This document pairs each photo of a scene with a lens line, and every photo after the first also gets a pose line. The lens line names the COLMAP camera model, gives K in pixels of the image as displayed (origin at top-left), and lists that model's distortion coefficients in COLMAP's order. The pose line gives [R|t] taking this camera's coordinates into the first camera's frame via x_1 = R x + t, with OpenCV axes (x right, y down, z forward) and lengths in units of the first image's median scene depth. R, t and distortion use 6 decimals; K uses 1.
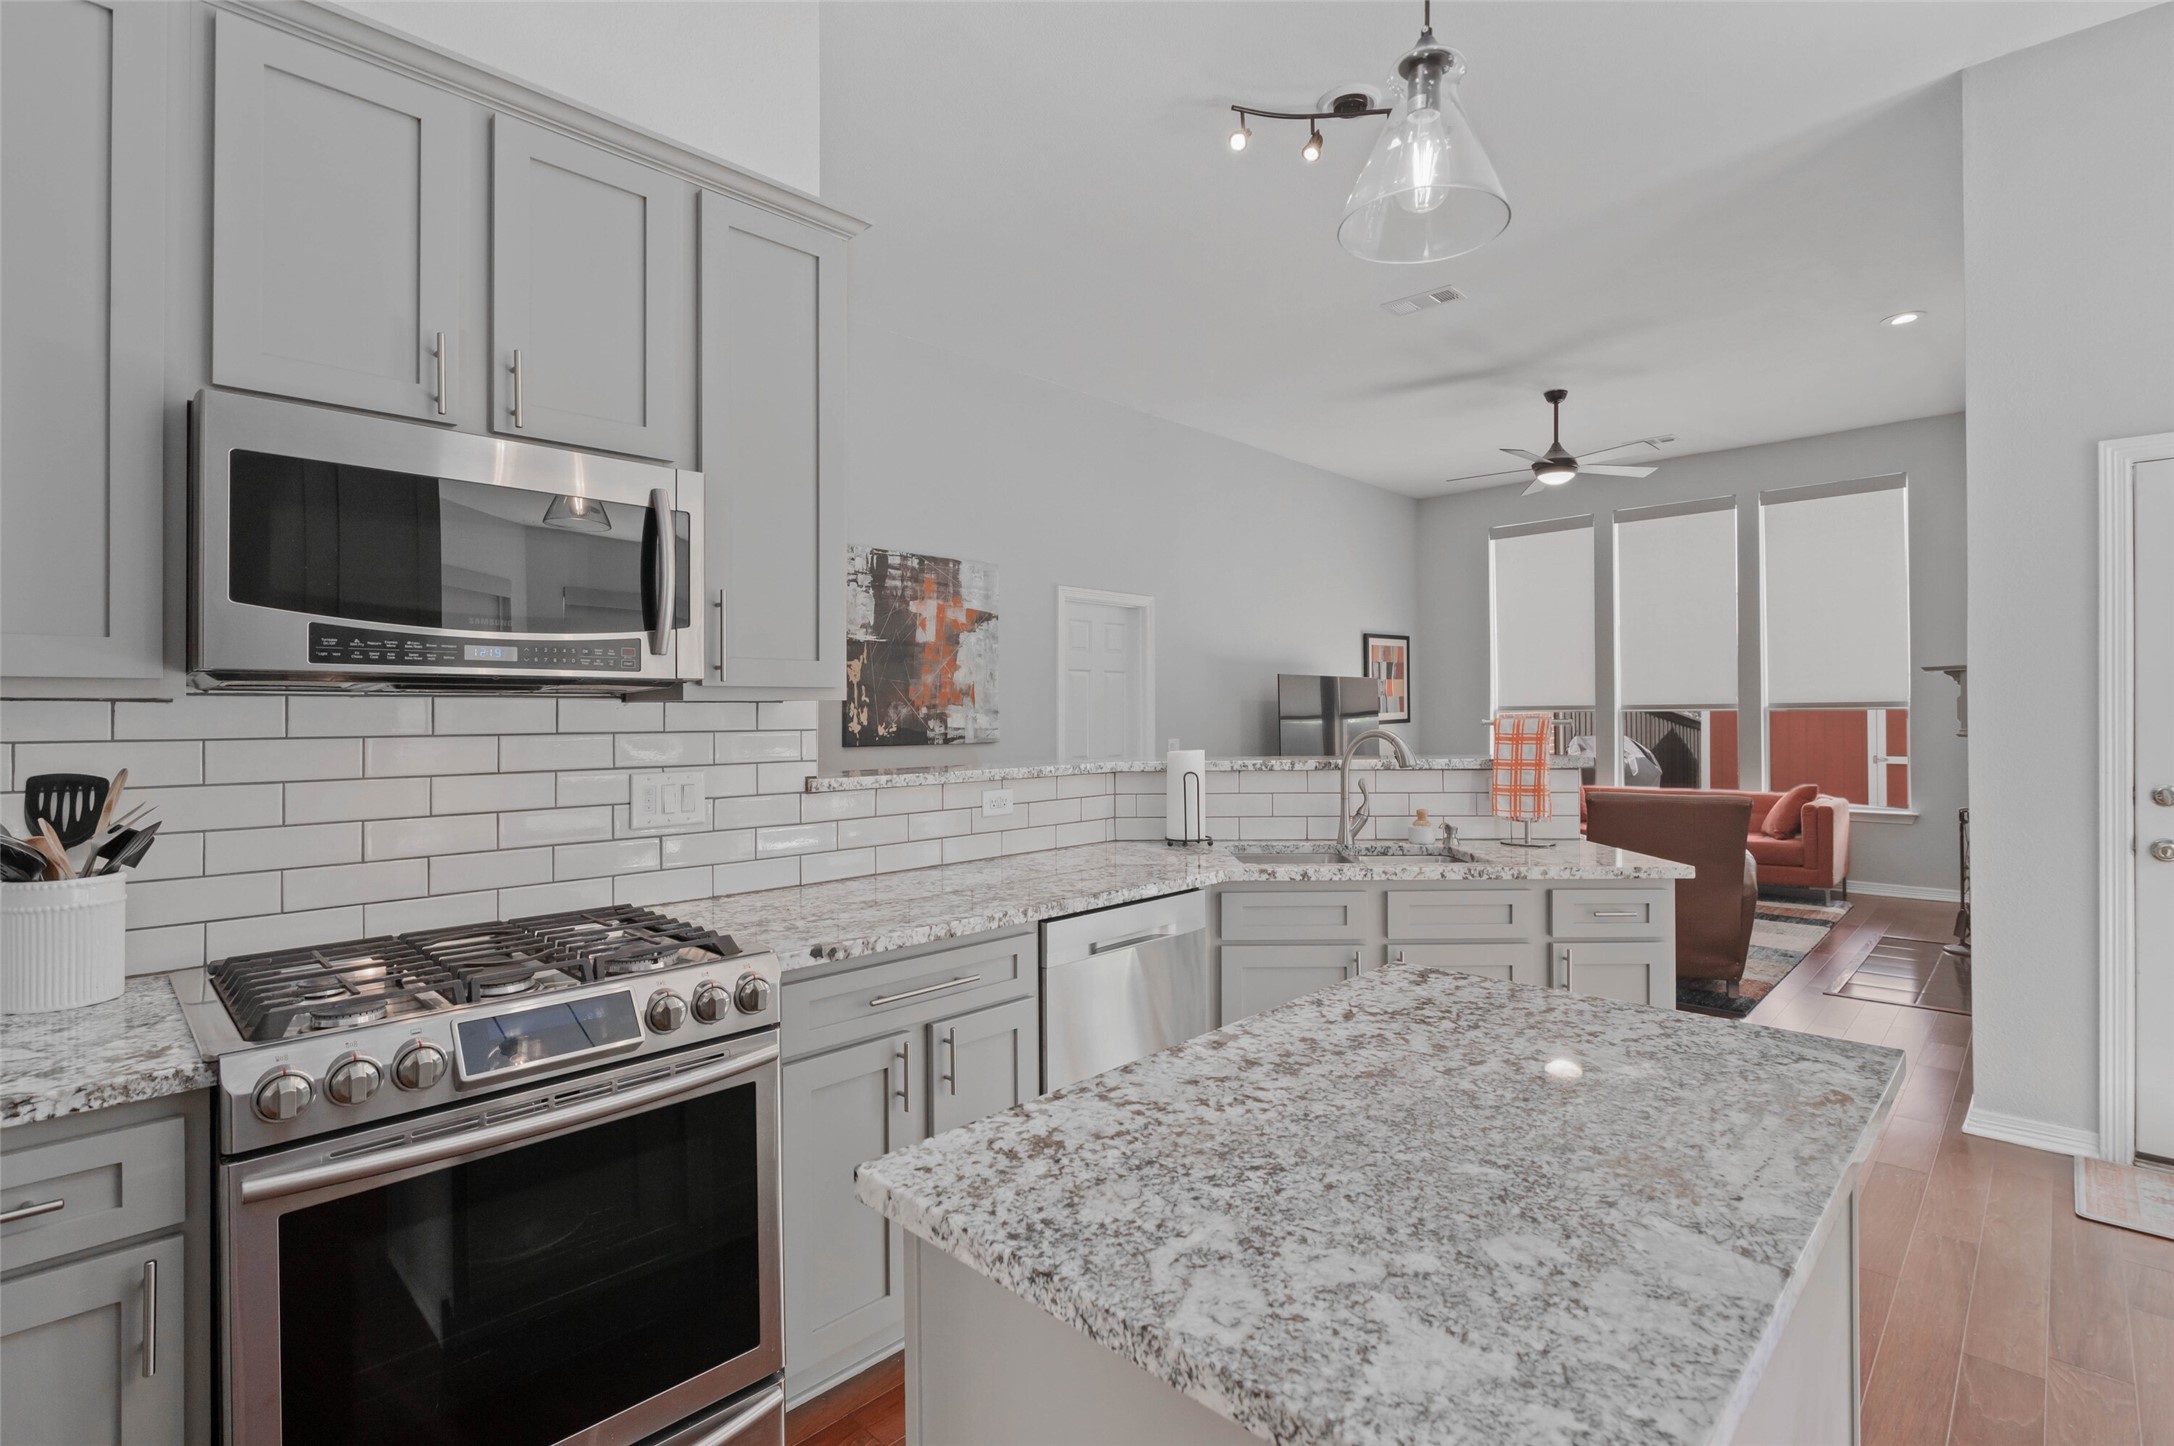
lens RADIAL K [[1023.7, 0, 1081.1], [0, 1023.7, 715.0], [0, 0, 1]] dist [-0.008630, 0.001190]
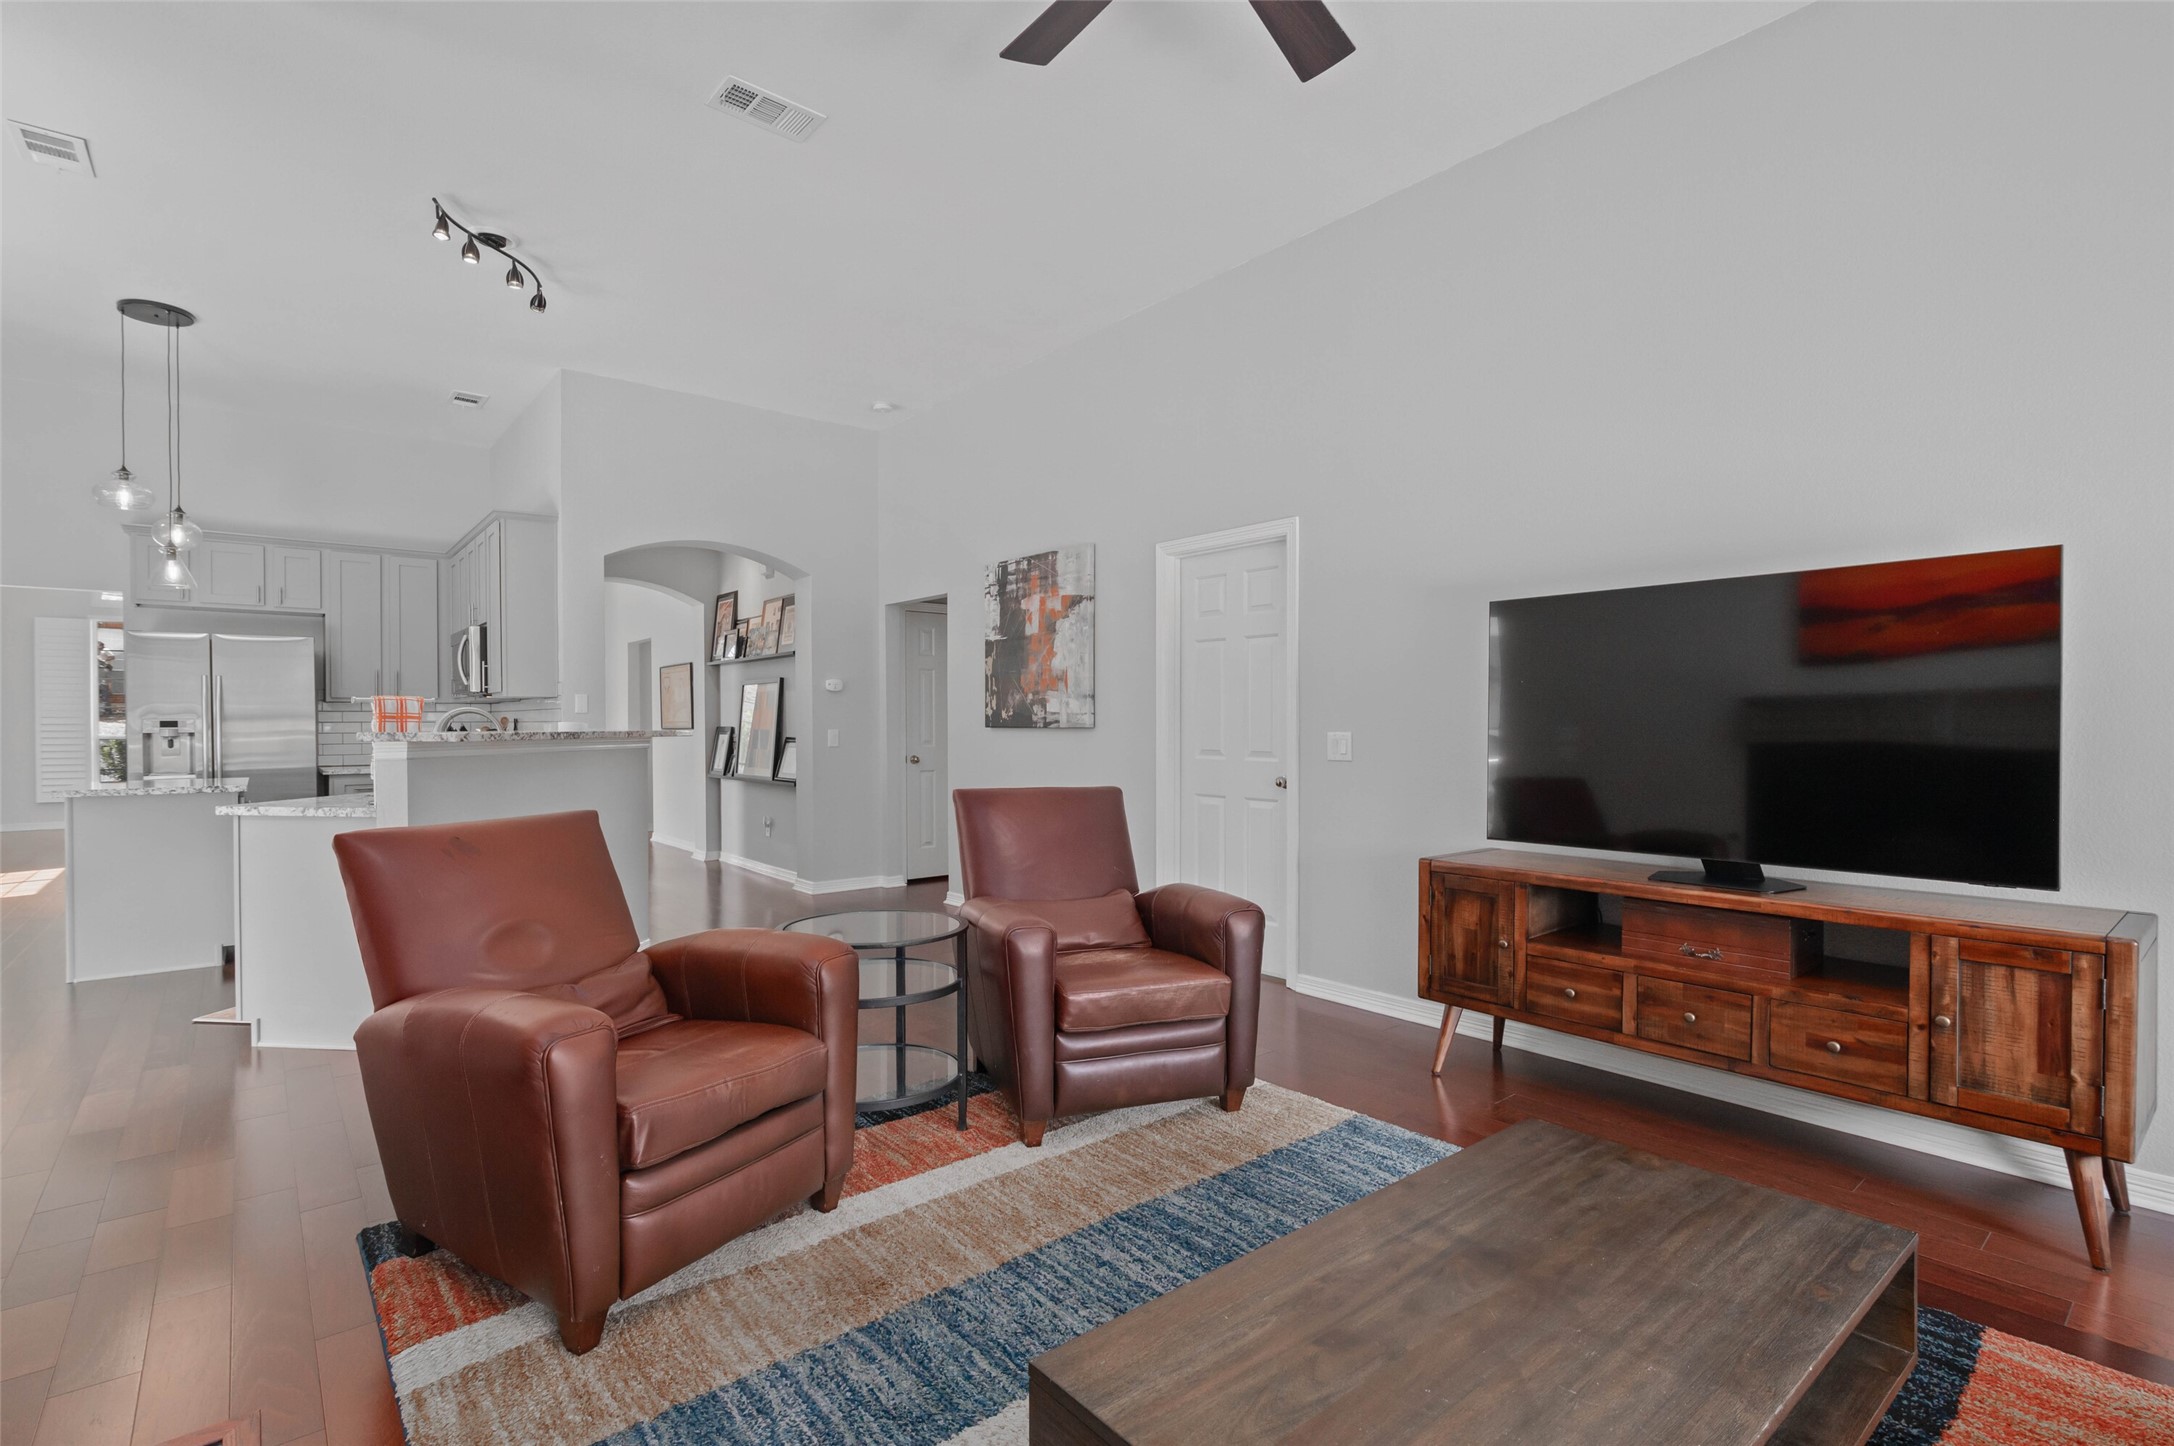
lens RADIAL K [[1023.7, 0, 1095.0], [0, 1023.7, 729.0], [0, 0, 1]] dist [-0.008630, 0.001190]
pose [[-0.106557, 0.012232, -0.994231, 0.972291], [0.002556, 0.999924, 0.012028, 0.018047], [0.994303, -0.001259, -0.106581, 1.230506]]
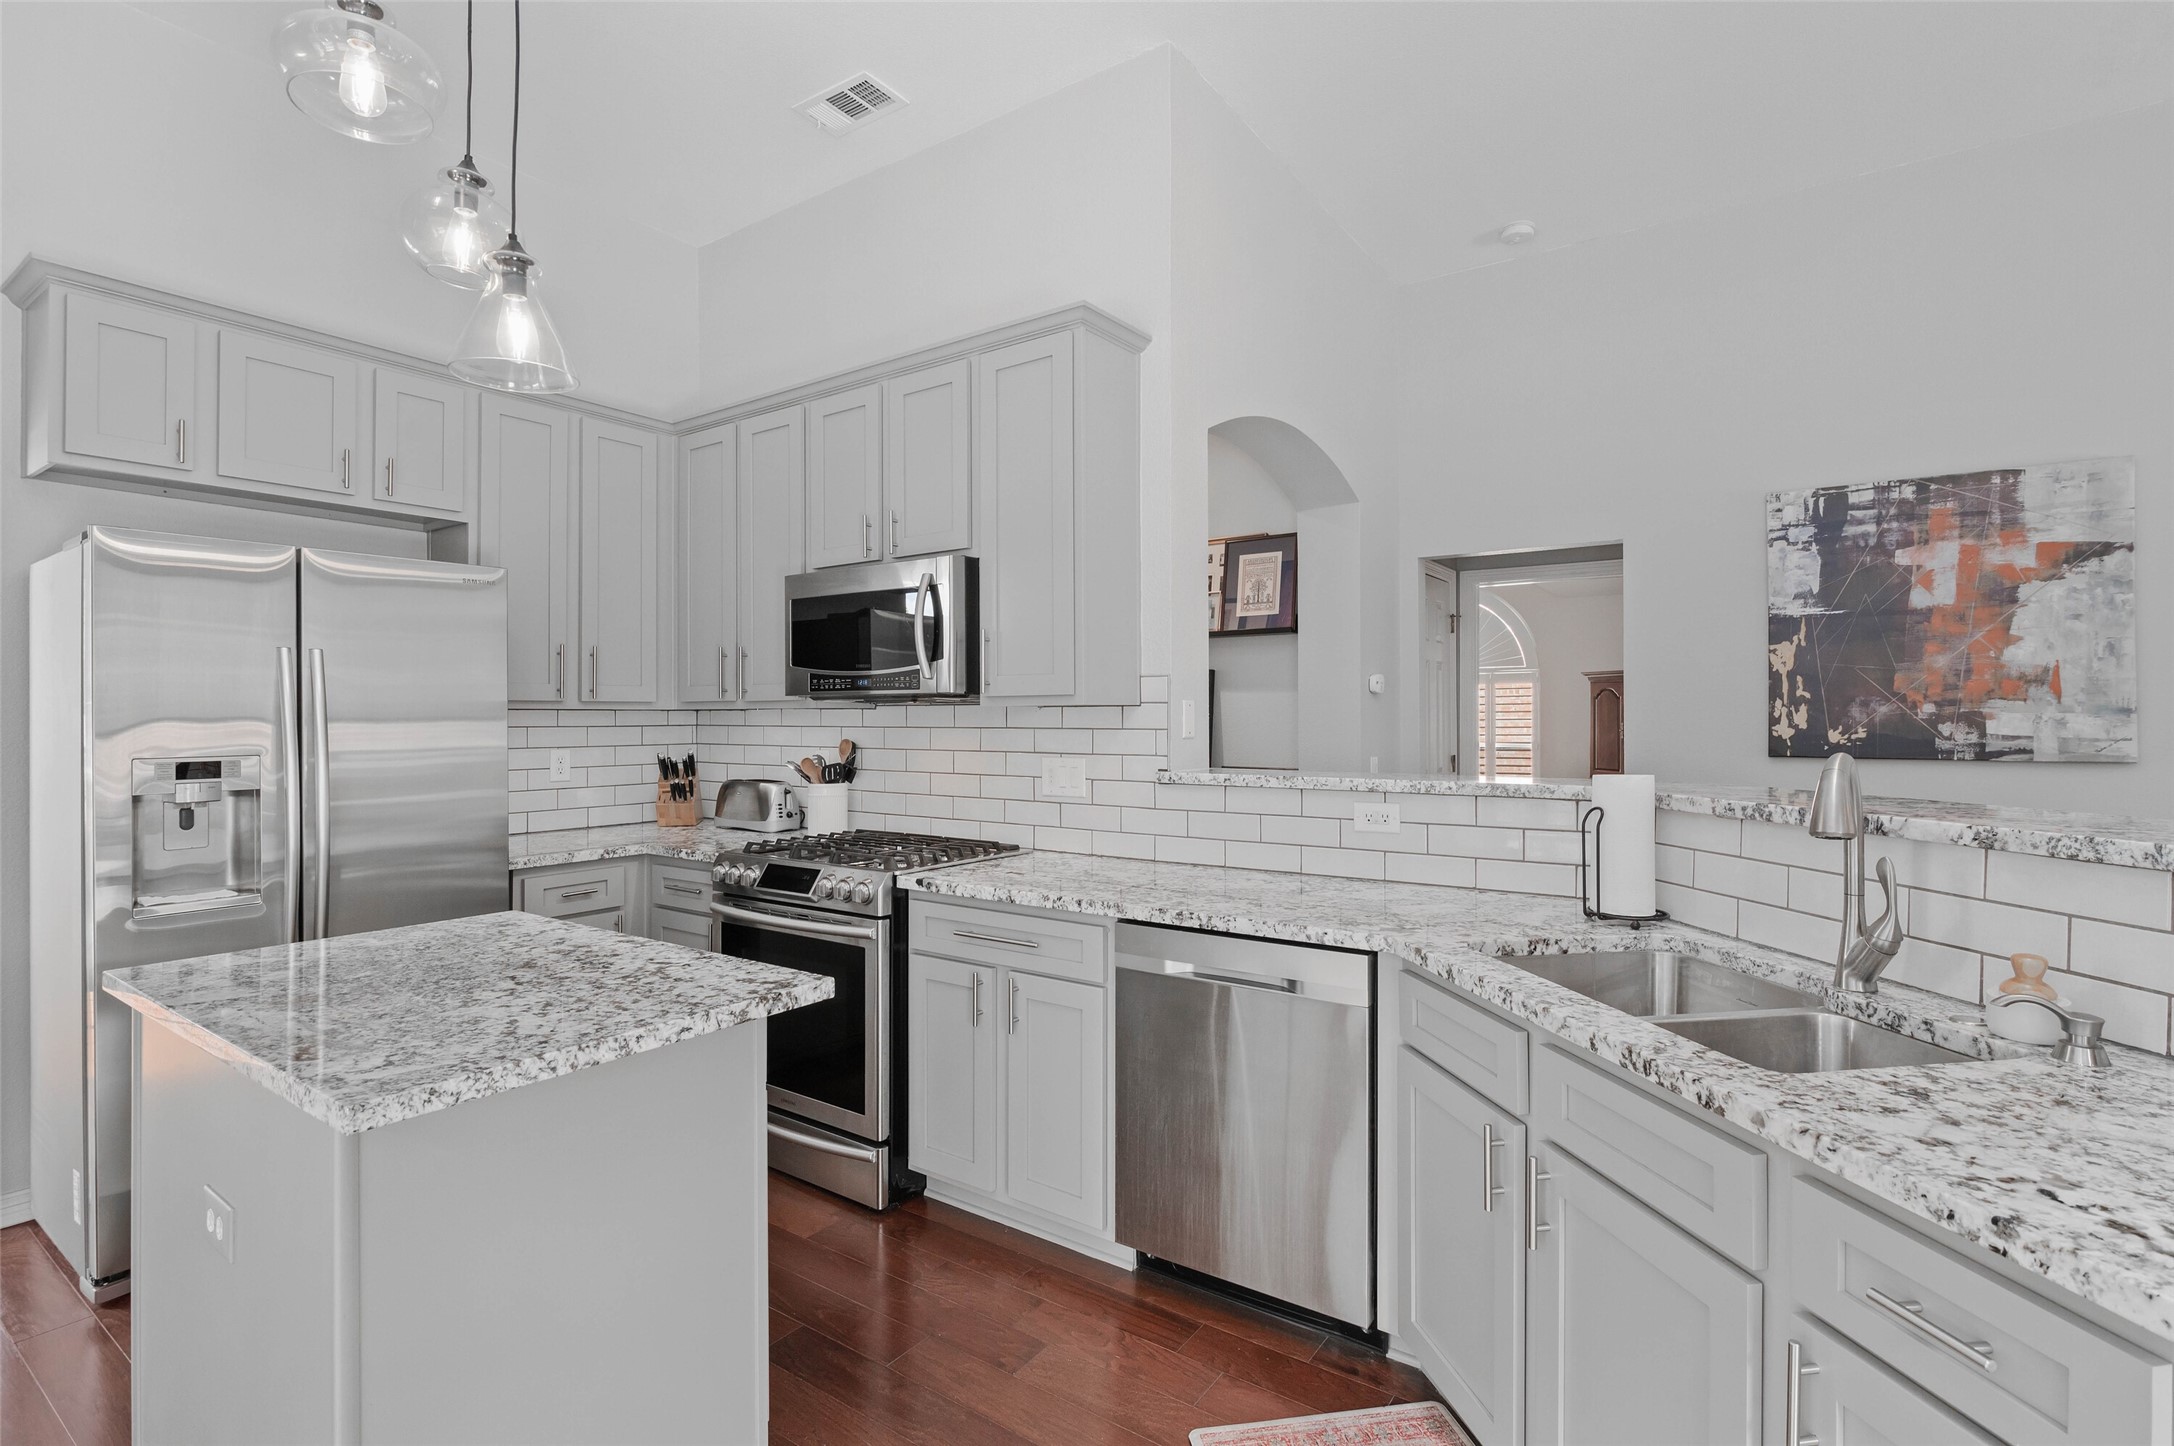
lens RADIAL K [[1023.7, 0, 1089.7], [0, 1023.7, 707.2], [0, 0, 1]] dist [-0.008630, 0.001190]
pose [[0.158395, -0.002595, -0.987372, 0.434218], [0.000021, 0.999997, -0.002625, -0.003698], [0.987376, 0.000395, 0.158395, 0.364081]]
